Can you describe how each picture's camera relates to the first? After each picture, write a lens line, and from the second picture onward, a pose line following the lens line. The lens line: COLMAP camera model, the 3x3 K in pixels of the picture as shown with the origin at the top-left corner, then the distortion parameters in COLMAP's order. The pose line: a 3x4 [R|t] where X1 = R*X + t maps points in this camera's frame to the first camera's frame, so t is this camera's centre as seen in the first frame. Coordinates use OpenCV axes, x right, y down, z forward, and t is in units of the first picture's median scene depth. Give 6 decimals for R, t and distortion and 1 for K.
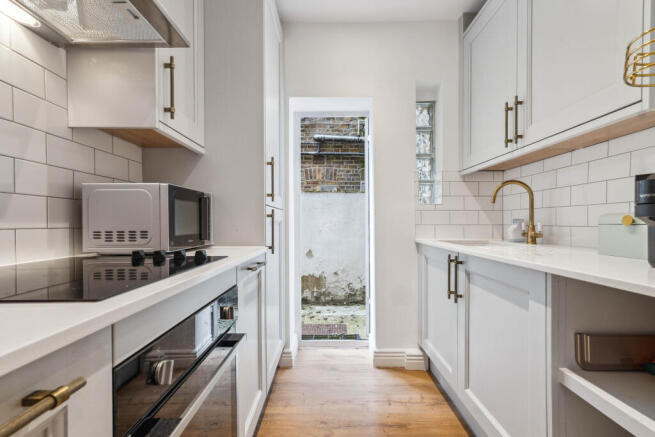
lens RADIAL K [[295.8, 0, 327.5], [0, 295.8, 218.5], [0, 0, 1]] dist [0.000570, -0.000059]
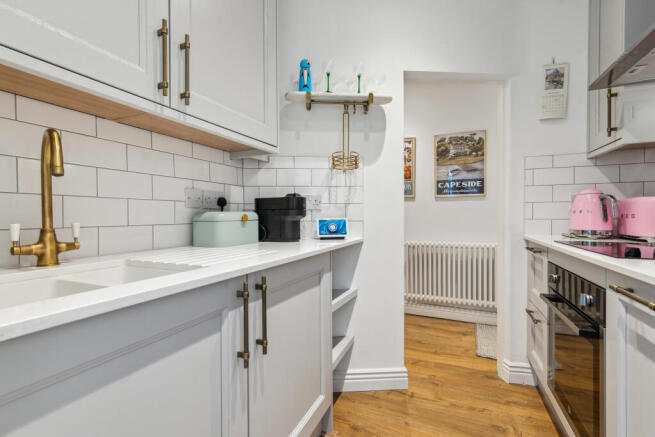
lens RADIAL K [[295.8, 0, 327.5], [0, 295.8, 218.5], [0, 0, 1]] dist [0.000570, -0.000059]
pose [[-0.915702, 0.000552, 0.401857, 0.073440], [-0.000914, 0.999994, -0.003456, 0.008654], [-0.401856, -0.003532, -0.915696, 1.552507]]
